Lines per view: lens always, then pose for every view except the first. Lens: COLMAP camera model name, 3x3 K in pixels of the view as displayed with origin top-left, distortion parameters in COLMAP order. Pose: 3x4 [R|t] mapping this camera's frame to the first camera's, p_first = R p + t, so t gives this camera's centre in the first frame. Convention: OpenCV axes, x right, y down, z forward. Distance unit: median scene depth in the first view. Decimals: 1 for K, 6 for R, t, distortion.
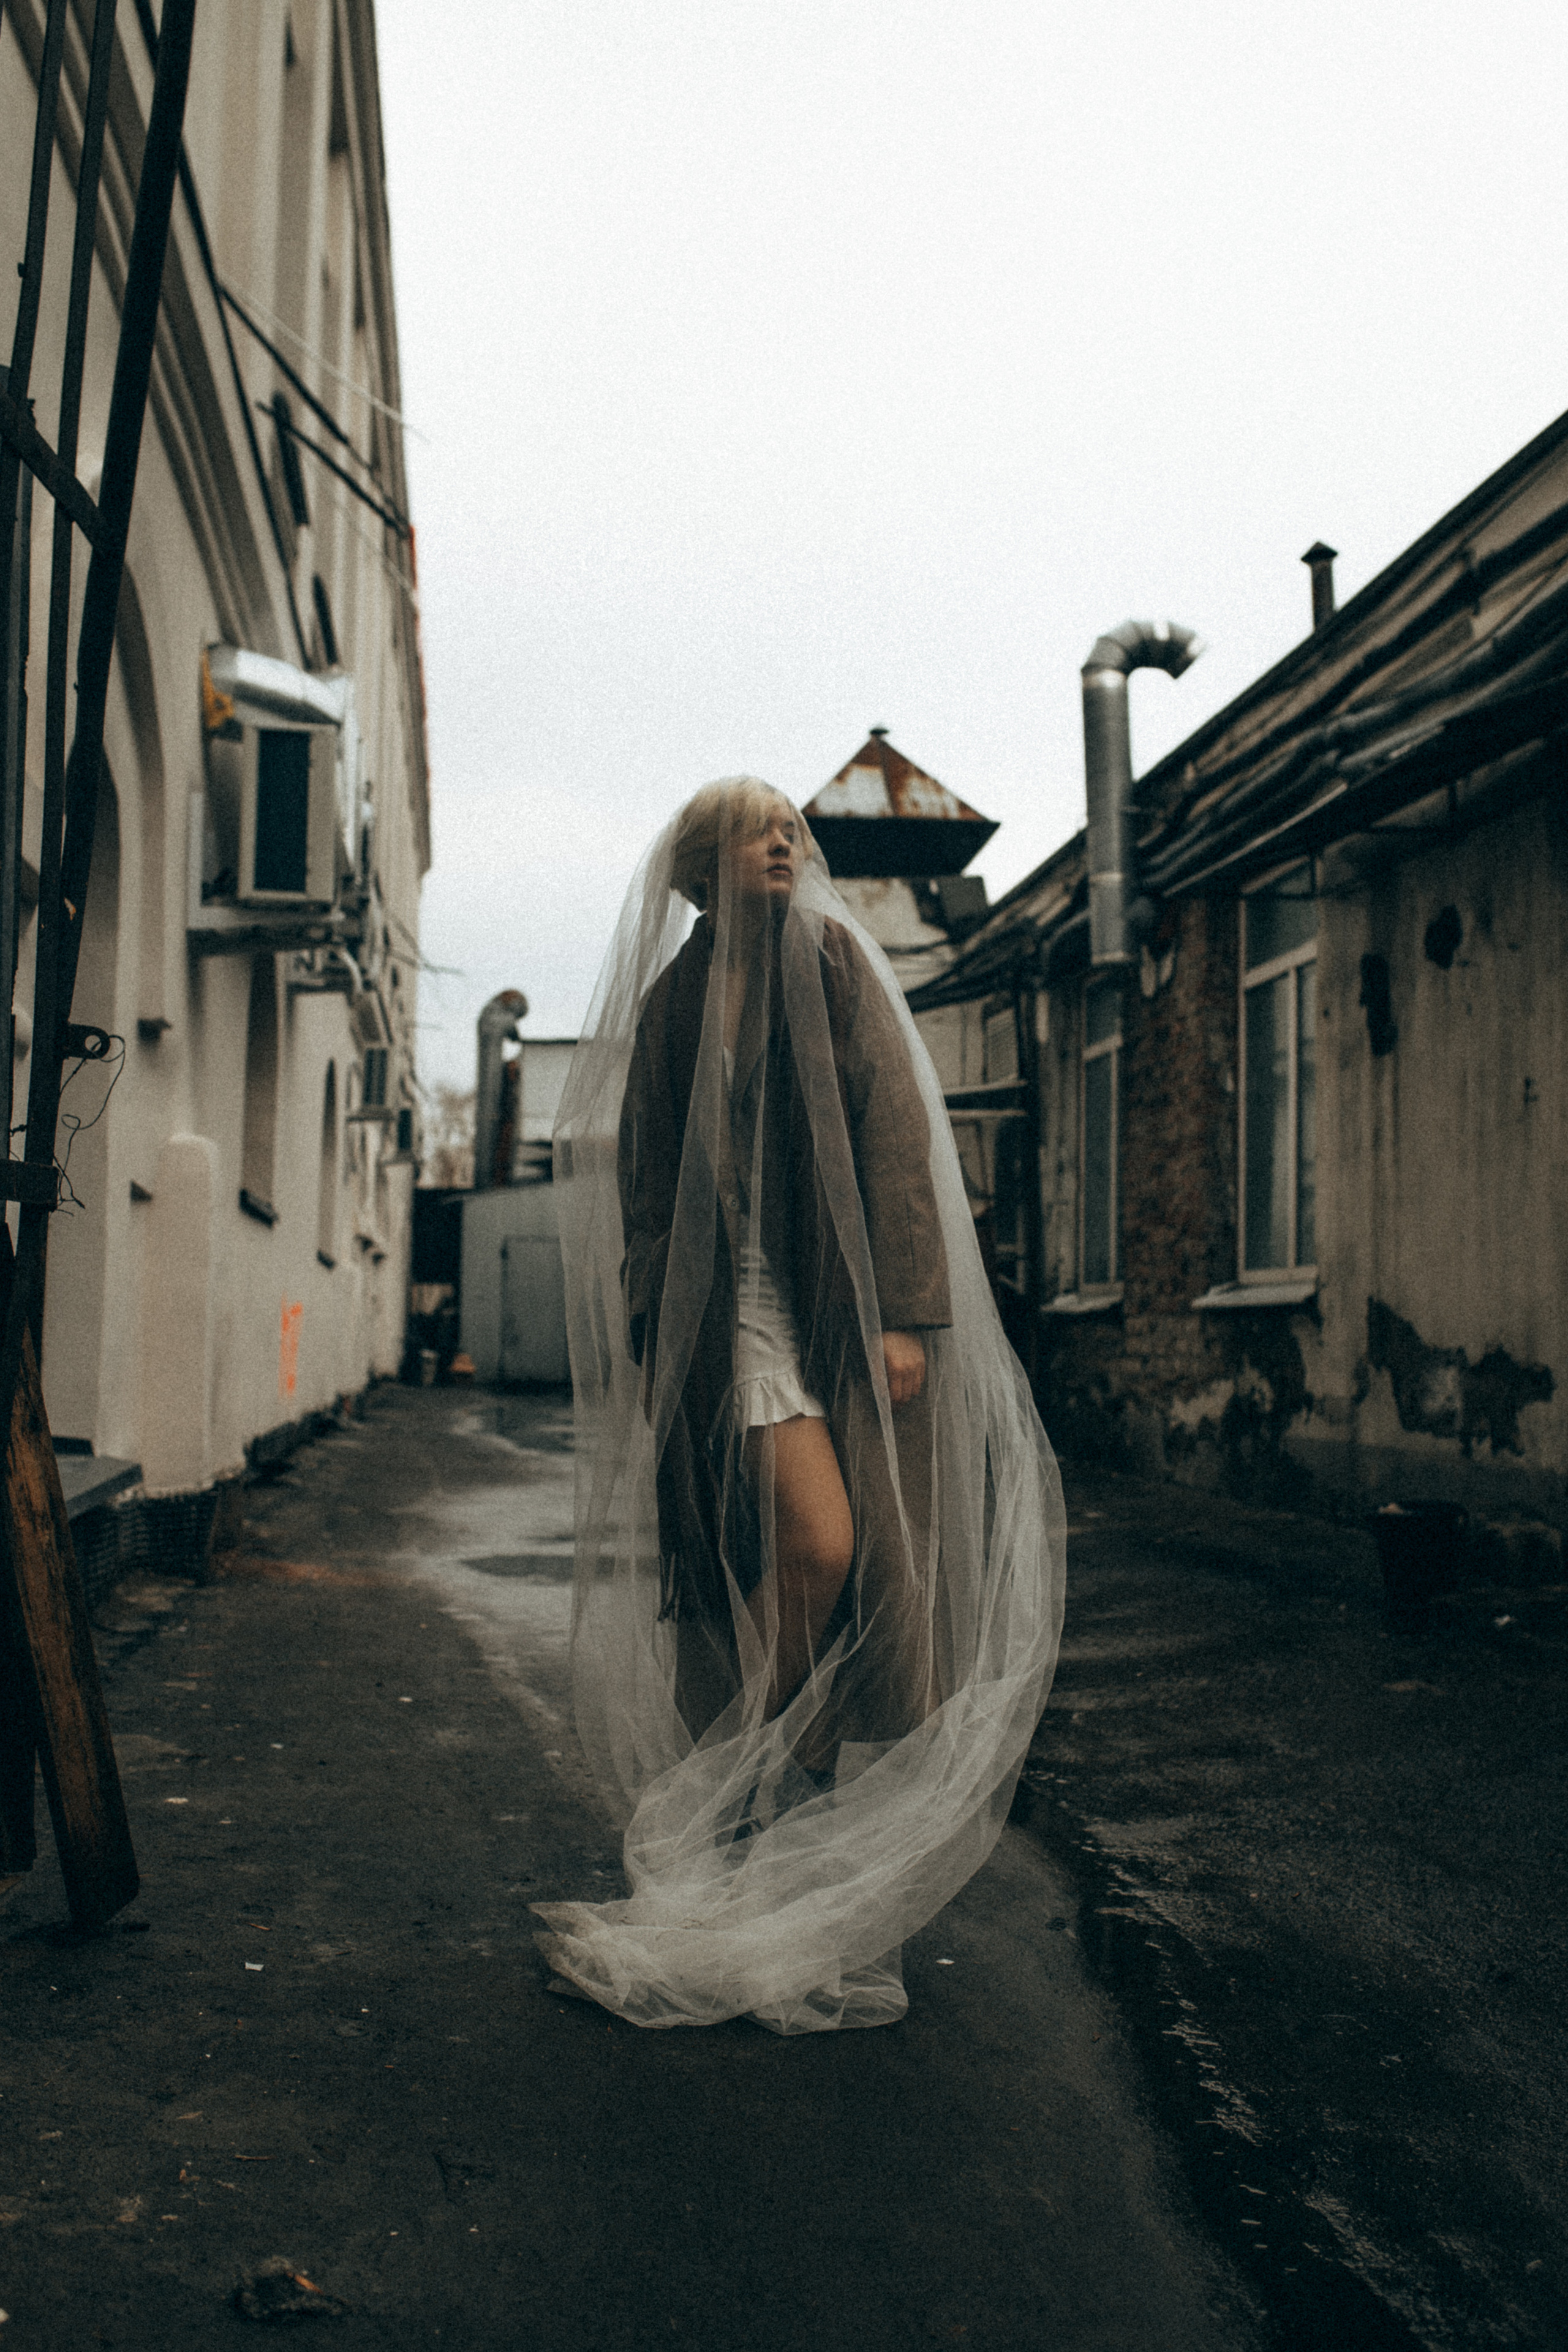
lens RADIAL K [[2336.2, 0, 824.0], [0, 2336.2, 1149.9], [0, 0, 1]] dist [0.005900, 0.000000]
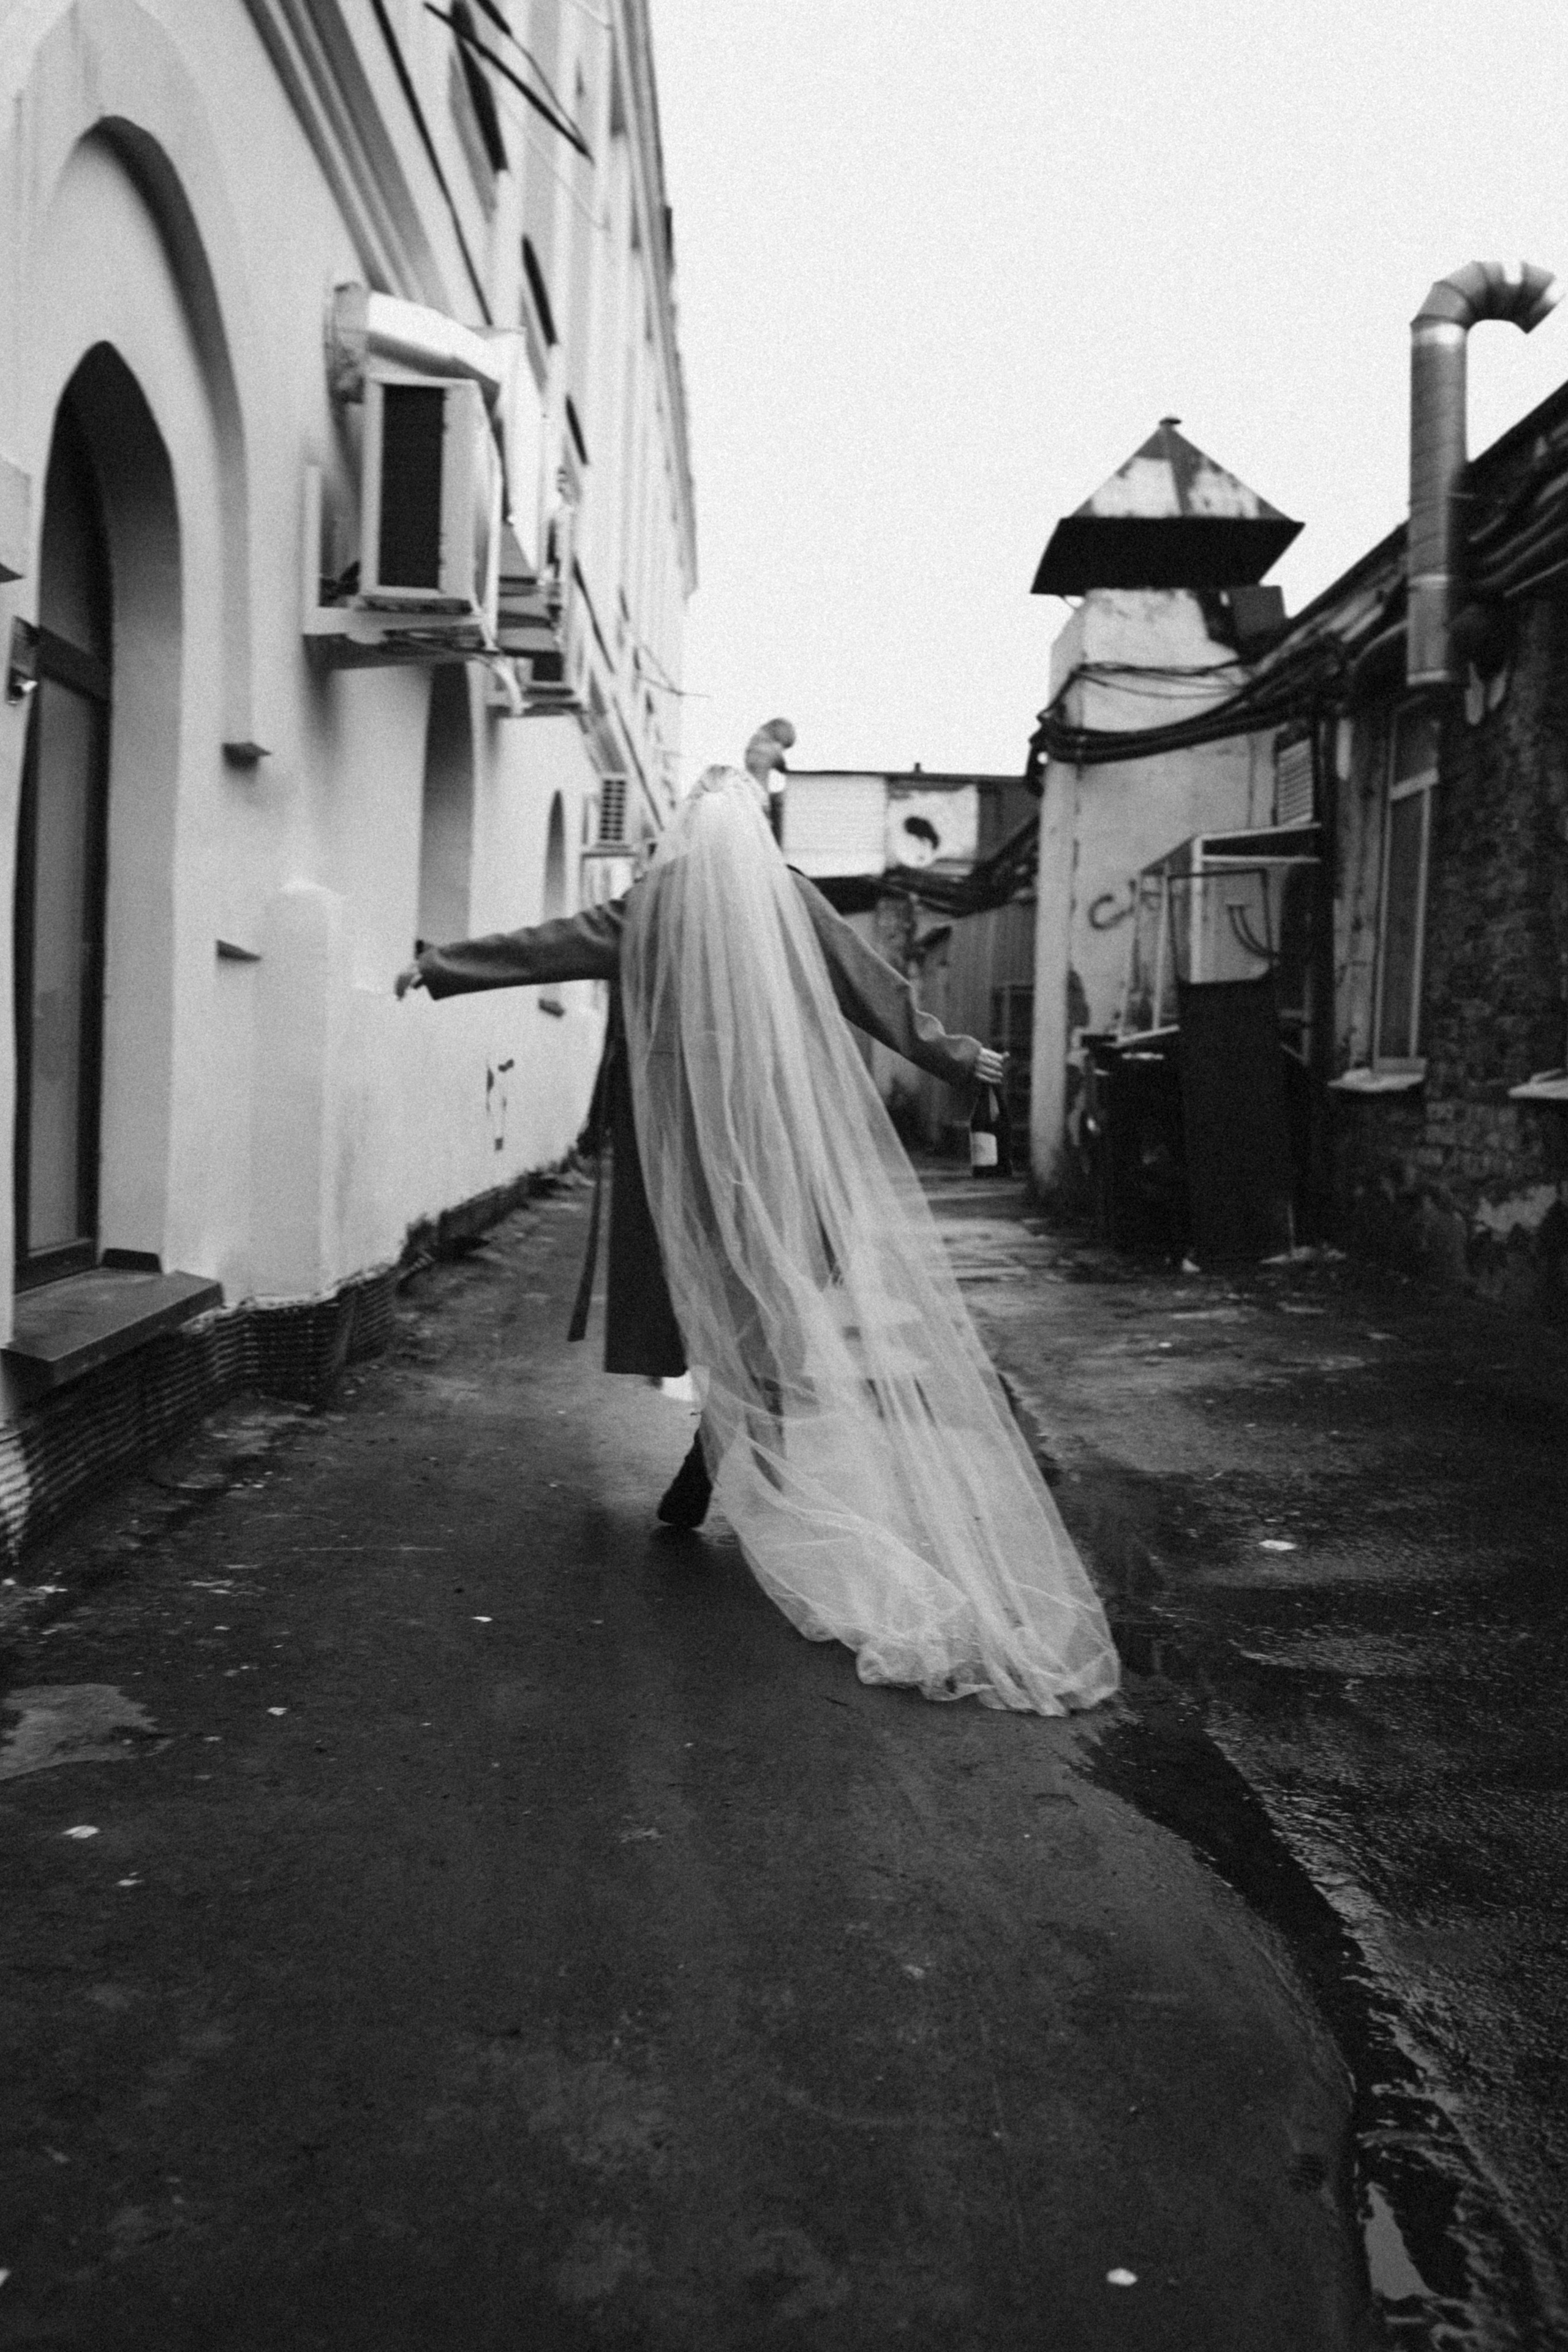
lens RADIAL K [[2336.2, 0, 791.8], [0, 2336.2, 1175.5], [0, 0, 1]] dist [0.005900, 0.000000]
pose [[0.990858, 0.030479, -0.131421, 0.014035], [-0.013941, 0.992063, 0.124967, -0.008138], [0.134187, -0.121992, 0.983418, 0.151908]]
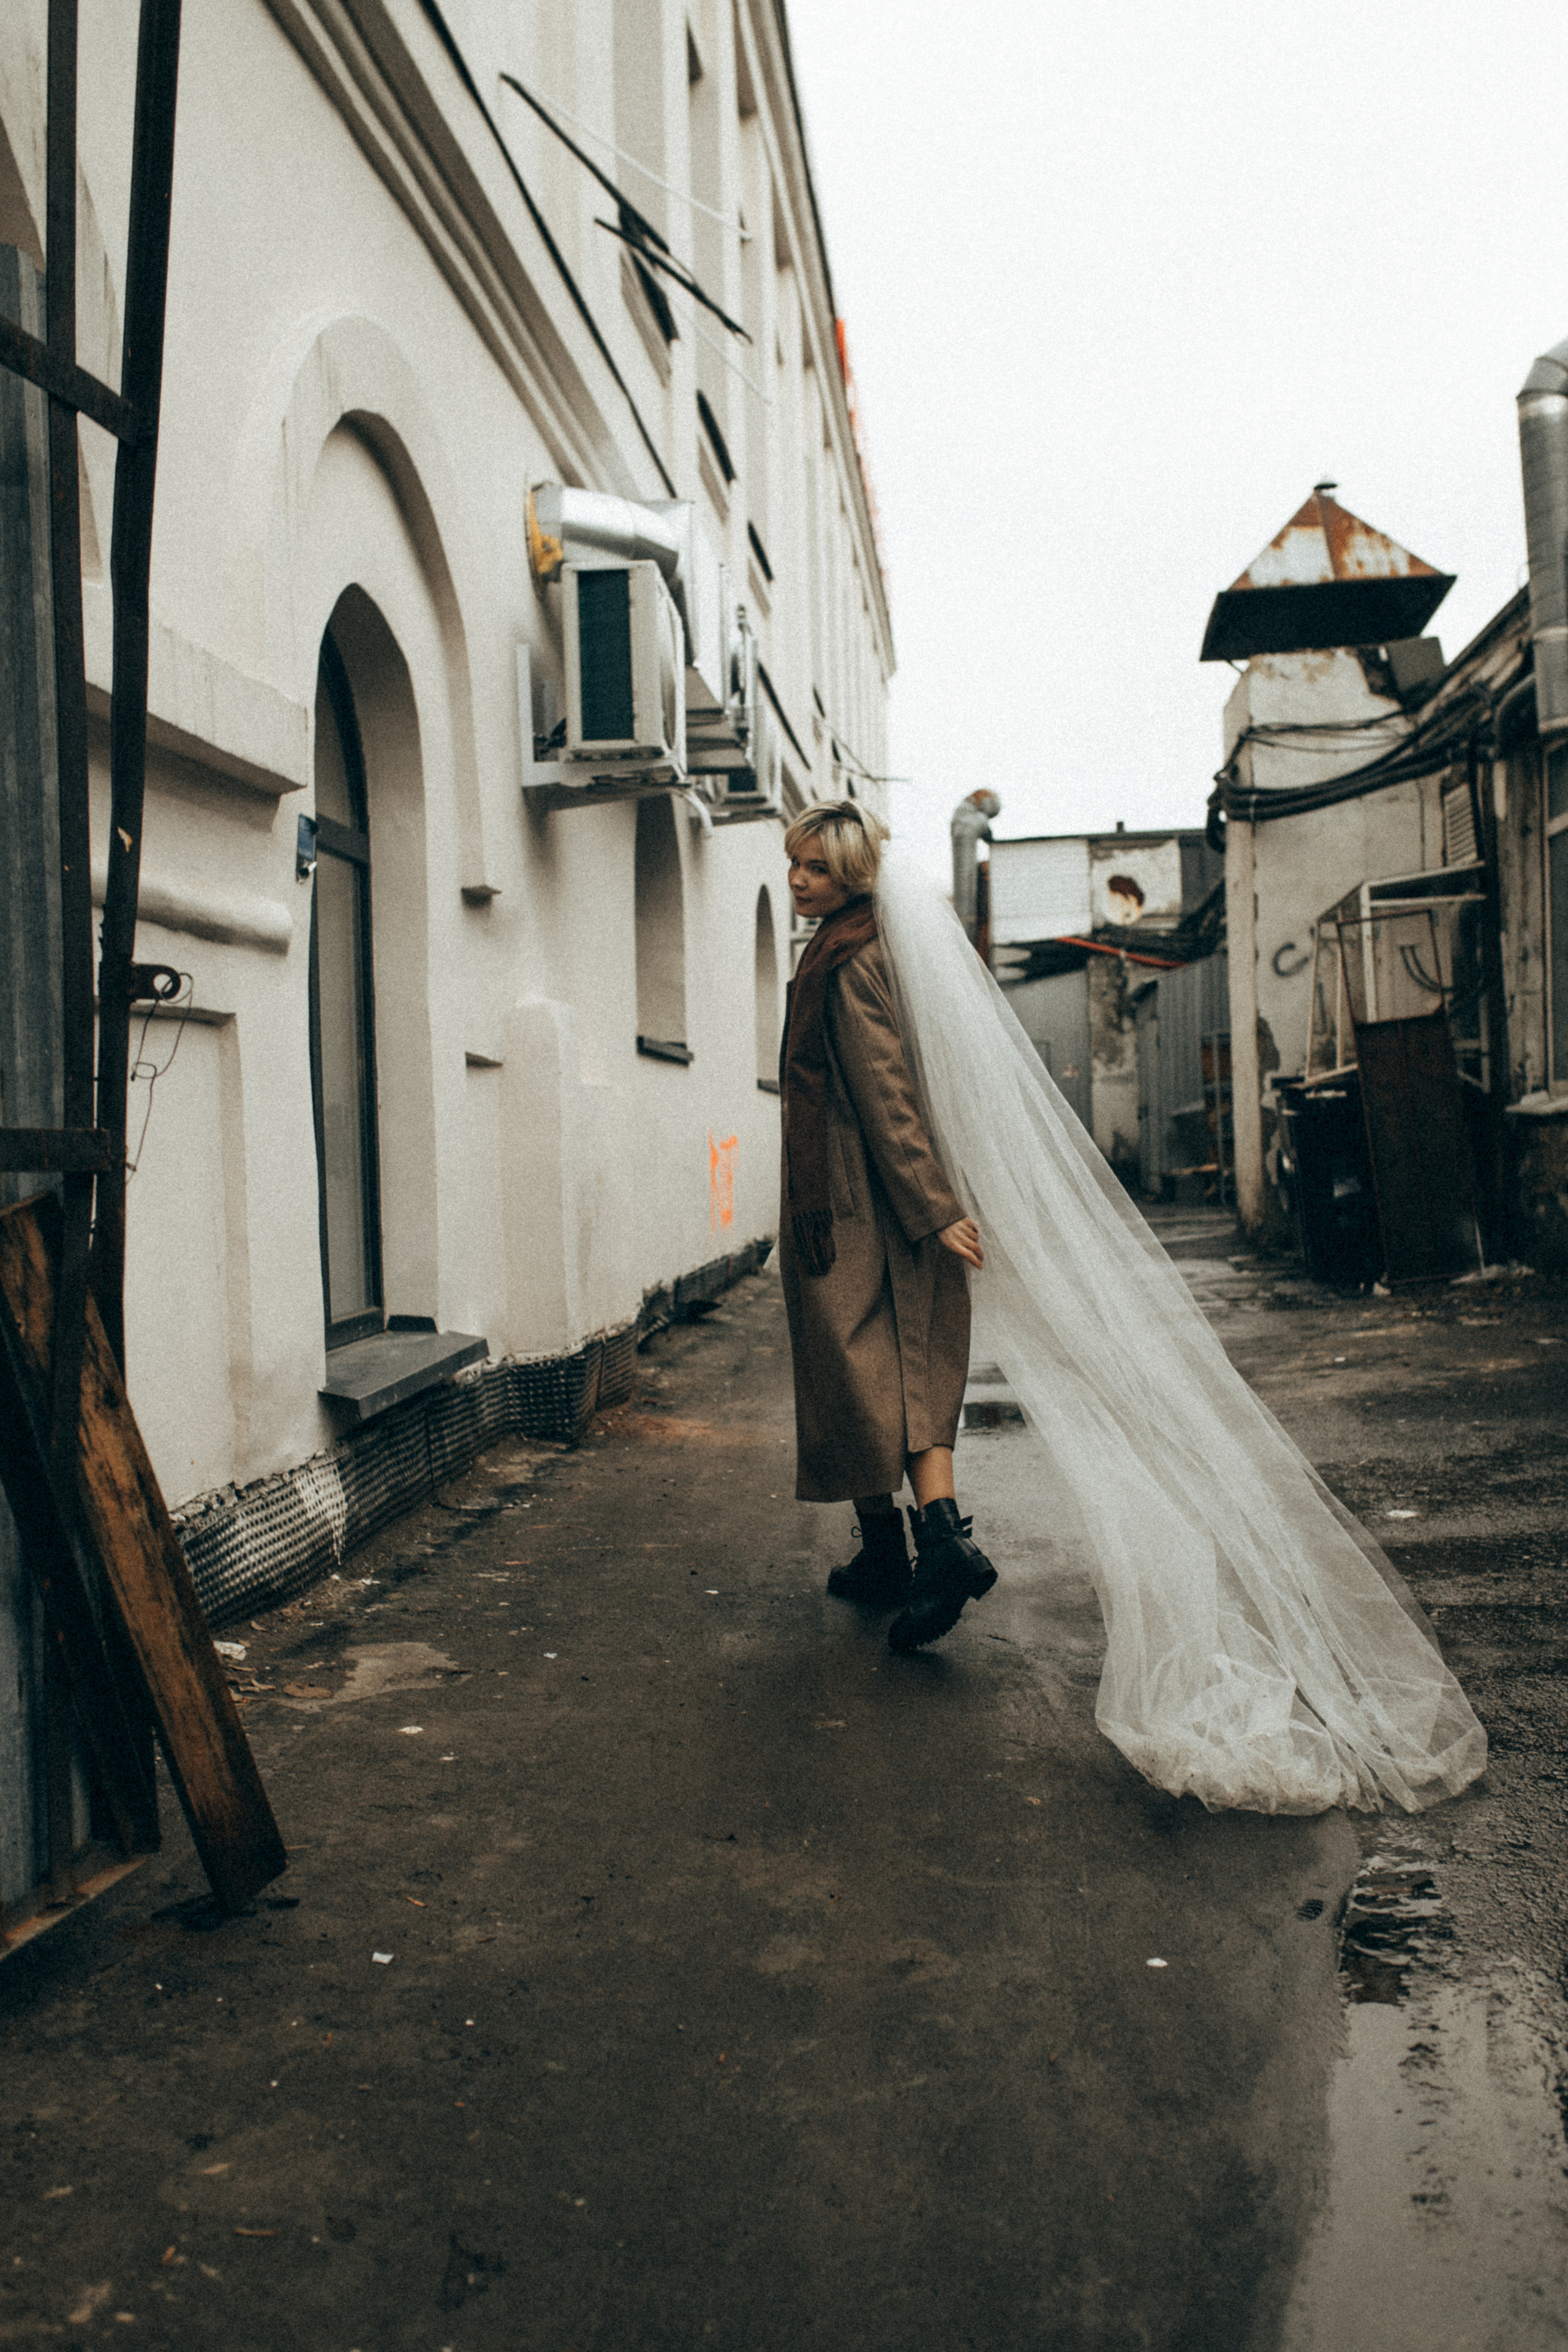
lens RADIAL K [[2336.2, 0, 774.1], [0, 2336.2, 1168.2], [0, 0, 1]] dist [0.005900, 0.000000]
pose [[0.970029, -0.038088, -0.239986, 0.050133], [0.061196, 0.994098, 0.089583, -0.014359], [0.235158, -0.101584, 0.966634, 0.053315]]
